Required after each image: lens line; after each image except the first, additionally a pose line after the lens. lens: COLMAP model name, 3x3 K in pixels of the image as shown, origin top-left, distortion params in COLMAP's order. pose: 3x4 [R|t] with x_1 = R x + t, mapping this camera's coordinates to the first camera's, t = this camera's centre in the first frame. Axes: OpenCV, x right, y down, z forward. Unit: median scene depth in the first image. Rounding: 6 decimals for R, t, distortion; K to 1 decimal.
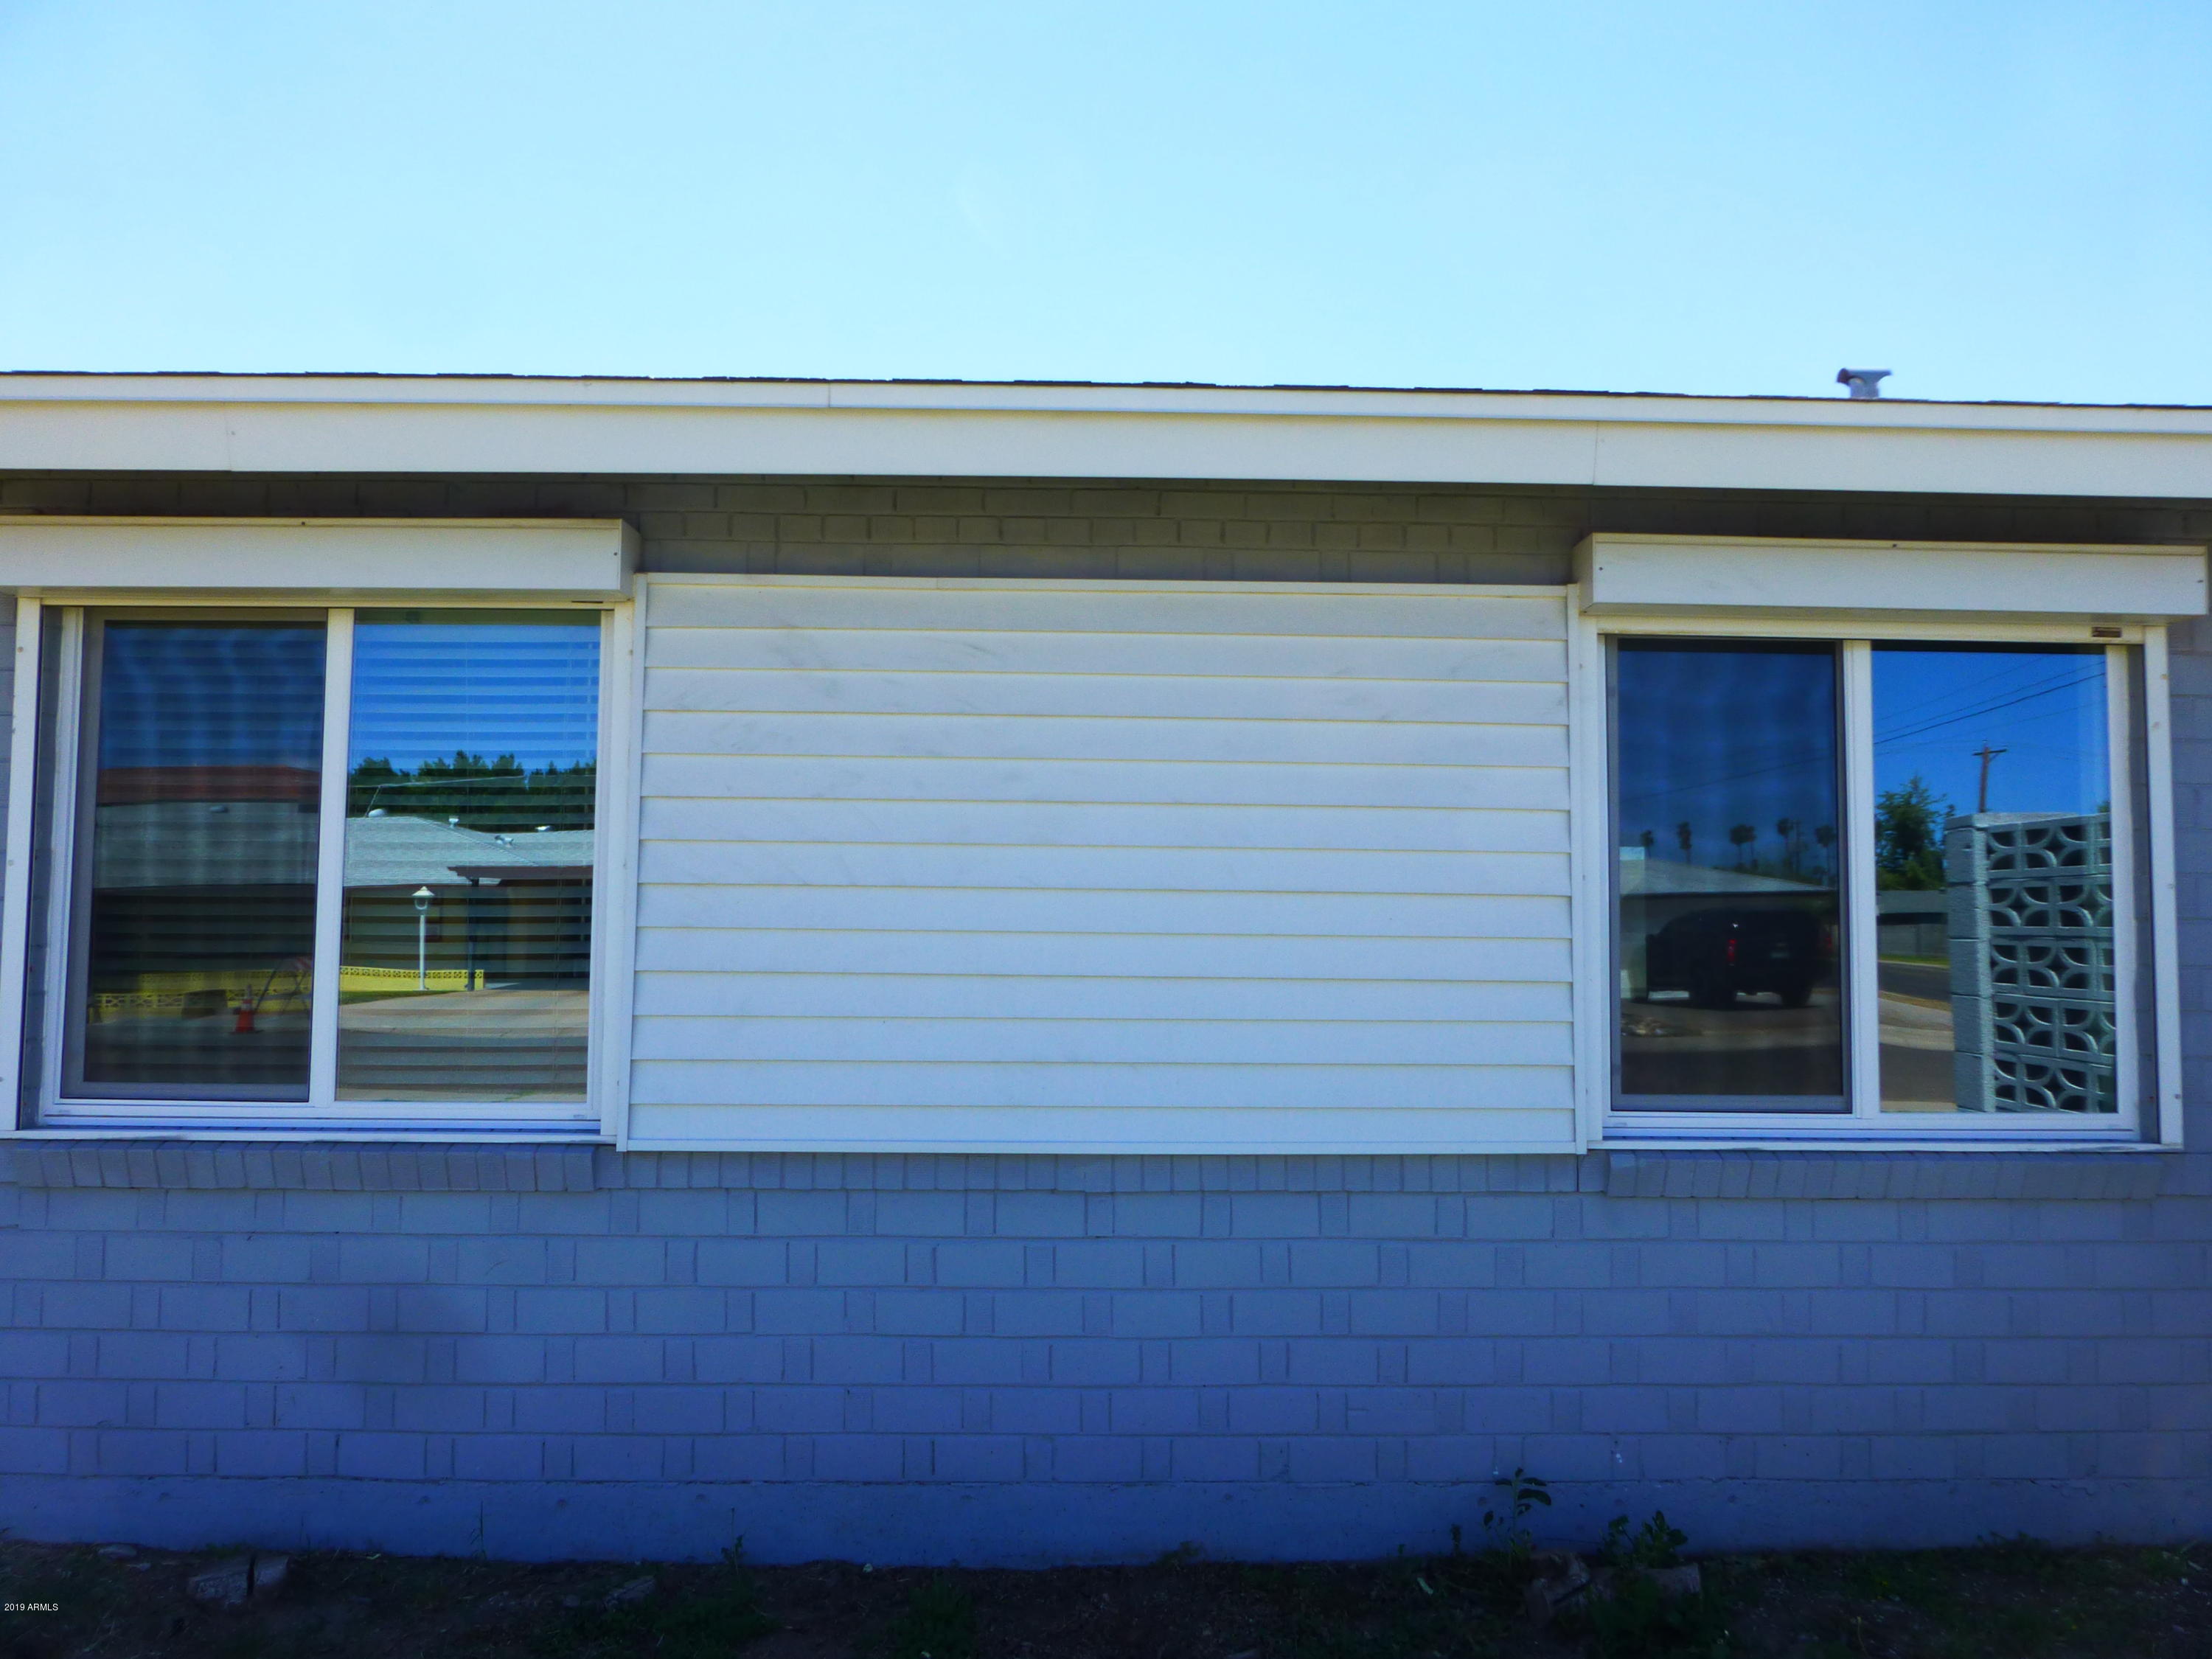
lens RADIAL K [[1552.0, 0, 1106.0], [0, 1552.0, 829.5], [0, 0, 1]] dist [0.000920, -0.000420]
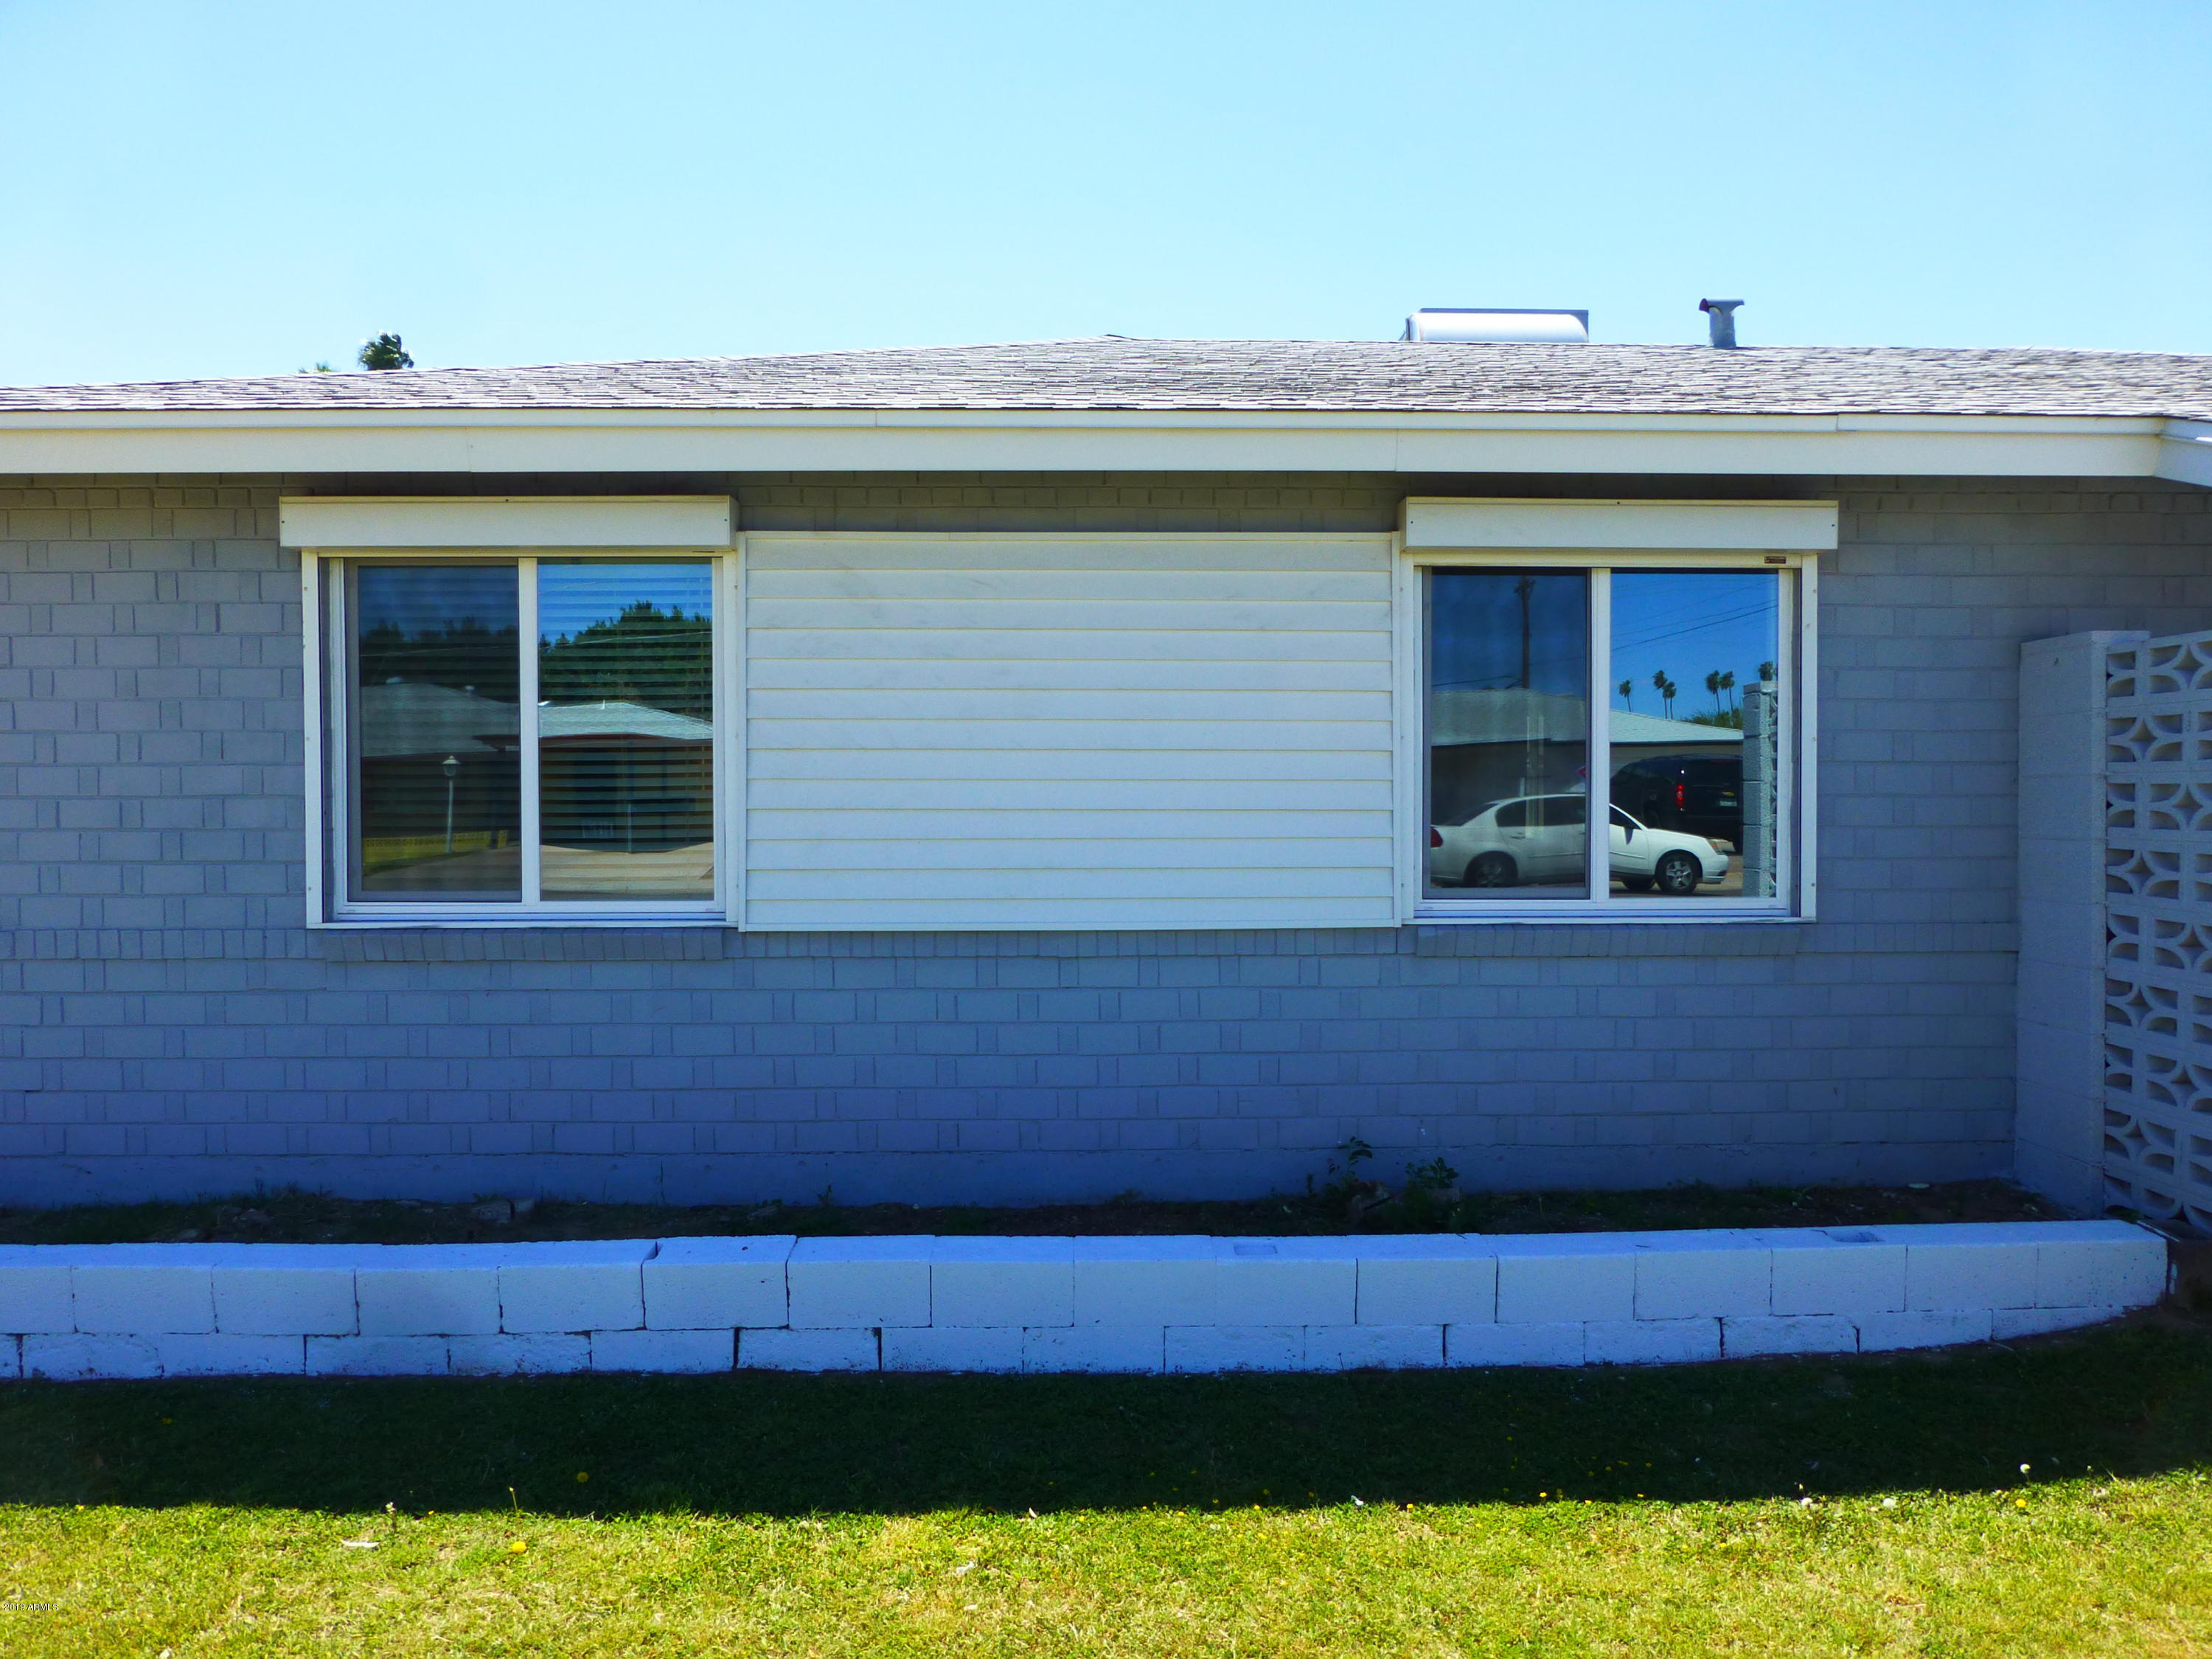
lens RADIAL K [[1552.0, 0, 1106.0], [0, 1552.0, 829.5], [0, 0, 1]] dist [0.000920, -0.000420]
pose [[0.999932, -0.010780, 0.004388, 0.026166], [0.010330, 0.995696, 0.092097, -0.019784], [-0.005361, -0.092045, 0.995740, -0.443084]]
